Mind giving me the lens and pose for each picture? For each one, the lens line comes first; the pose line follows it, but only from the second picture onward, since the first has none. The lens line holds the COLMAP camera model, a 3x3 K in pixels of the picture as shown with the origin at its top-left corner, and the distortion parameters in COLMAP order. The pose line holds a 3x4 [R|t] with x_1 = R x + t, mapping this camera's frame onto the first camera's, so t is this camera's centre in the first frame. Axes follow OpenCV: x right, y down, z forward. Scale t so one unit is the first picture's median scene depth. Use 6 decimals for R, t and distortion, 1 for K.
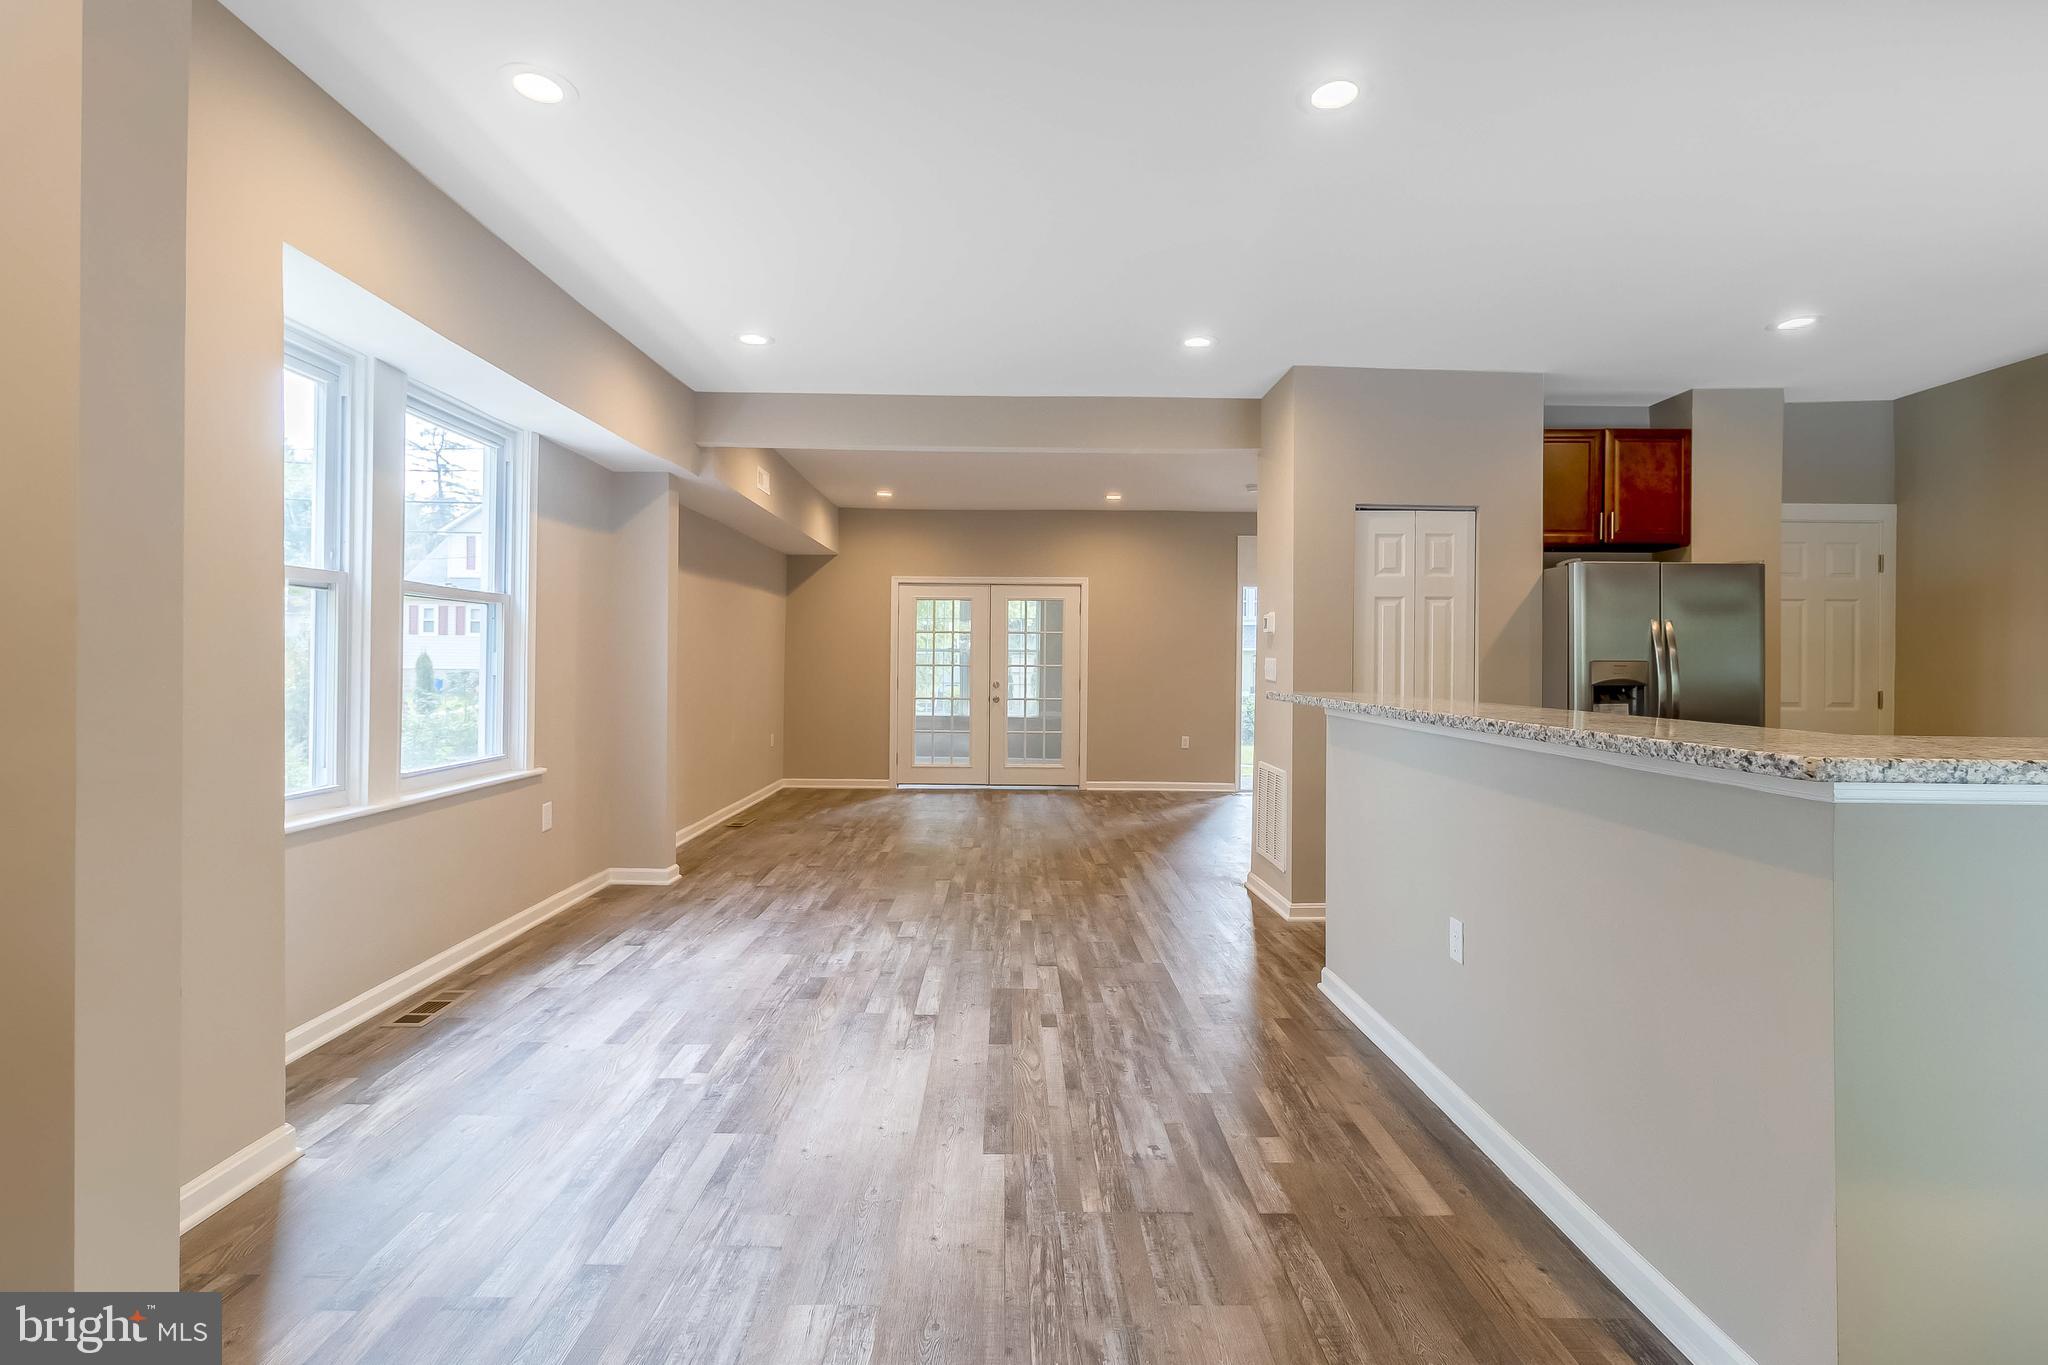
lens RADIAL K [[947.9, 0, 1012.5], [0, 947.9, 645.5], [0, 0, 1]] dist [0.018101, -0.010271]
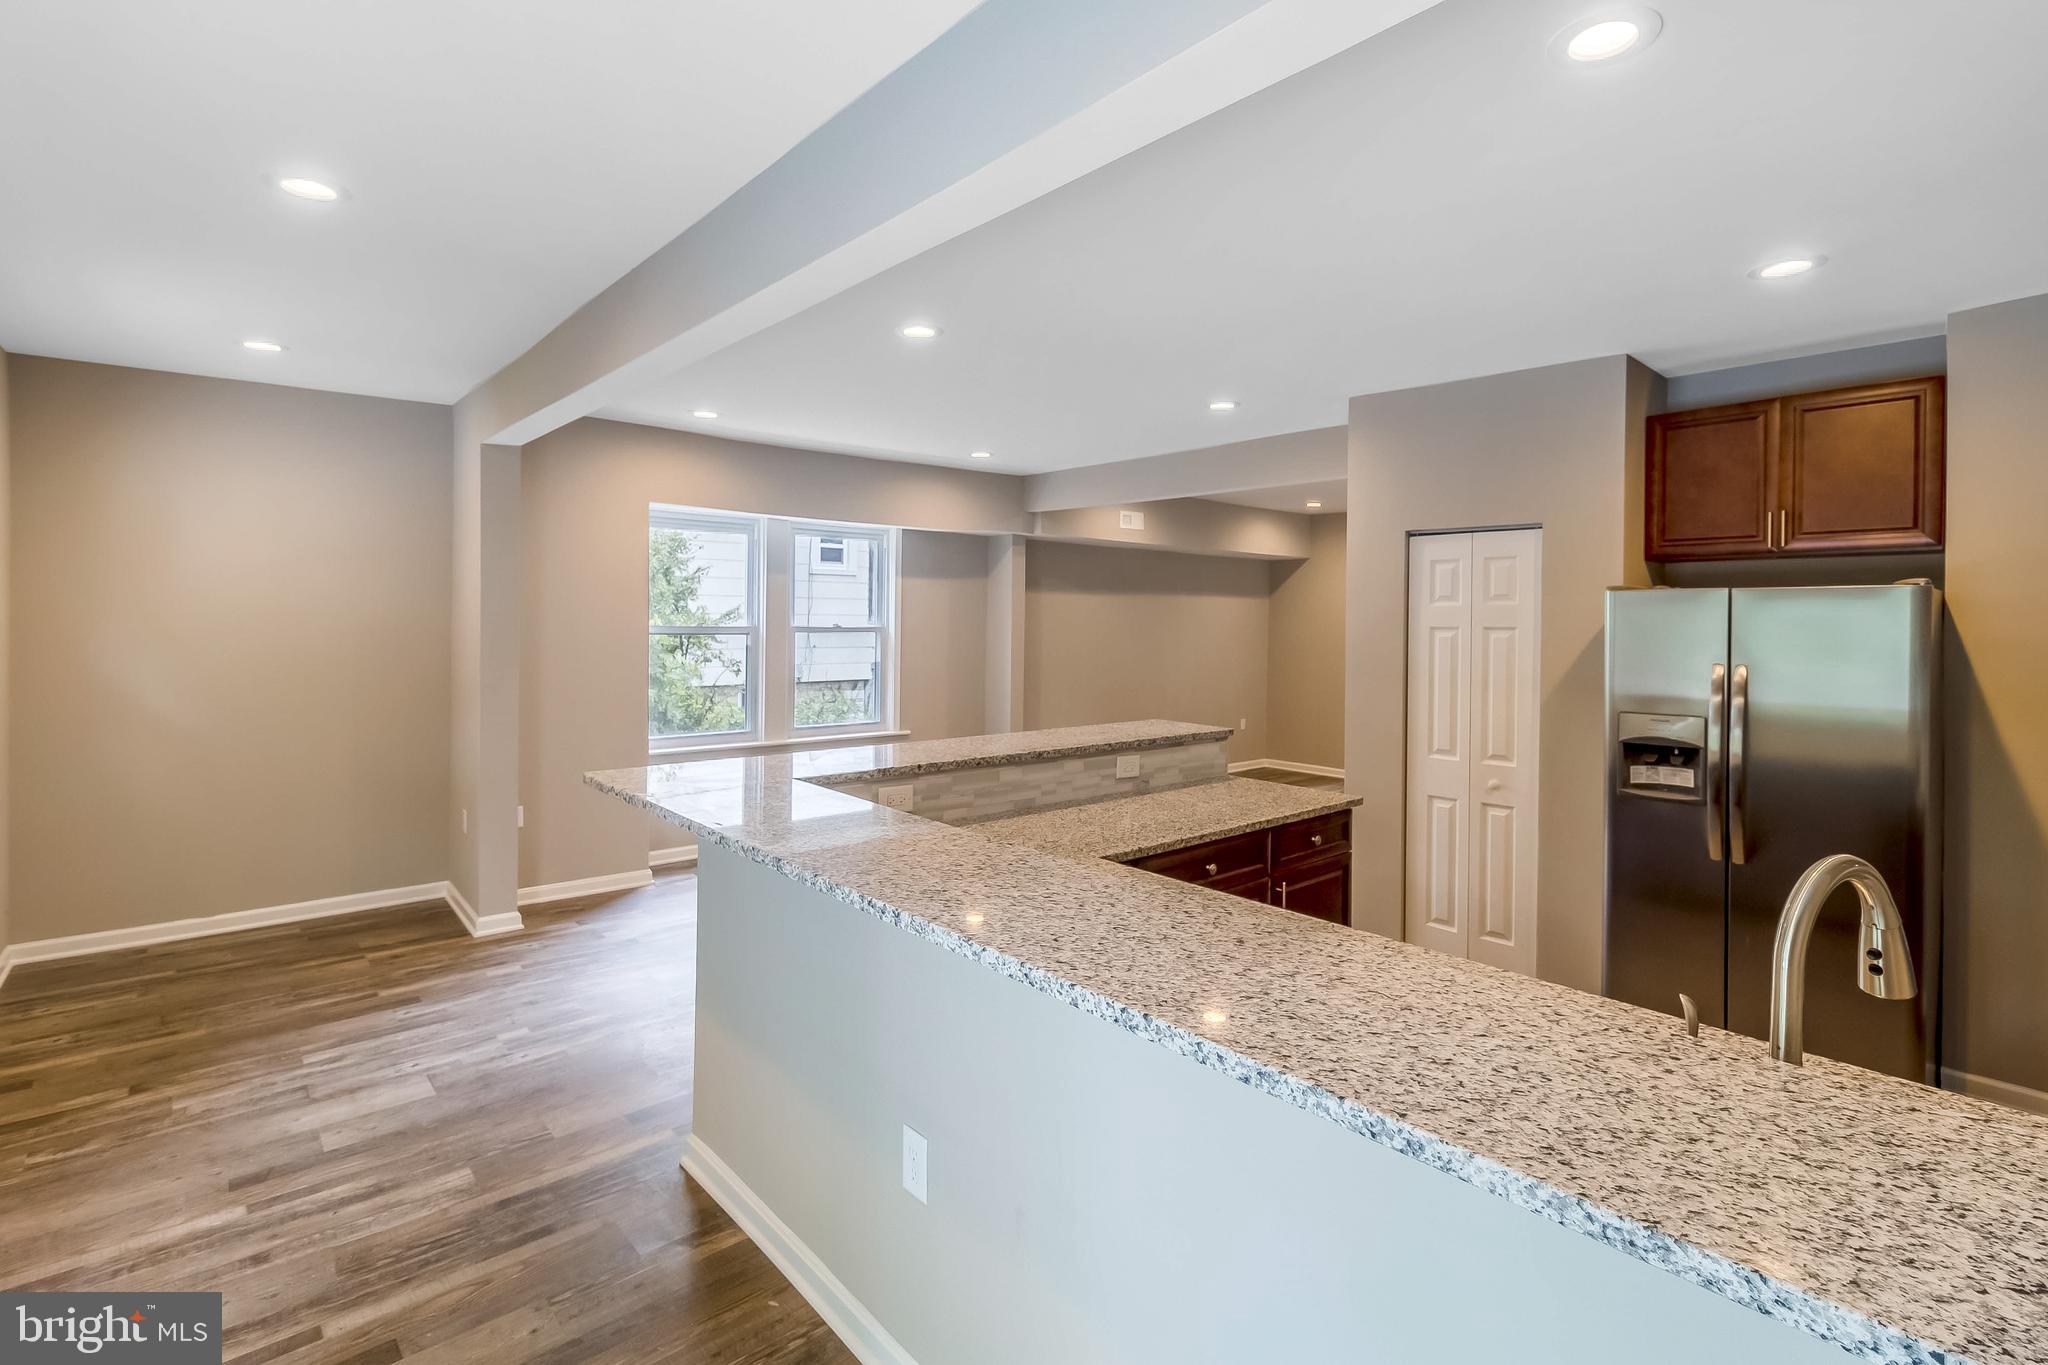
lens RADIAL K [[947.9, 0, 1012.5], [0, 947.9, 645.5], [0, 0, 1]] dist [0.018101, -0.010271]
pose [[0.636119, 0.023486, -0.771234, 0.847272], [0.006117, 0.999352, 0.035478, -0.068737], [0.771567, -0.027285, 0.635563, 0.078509]]
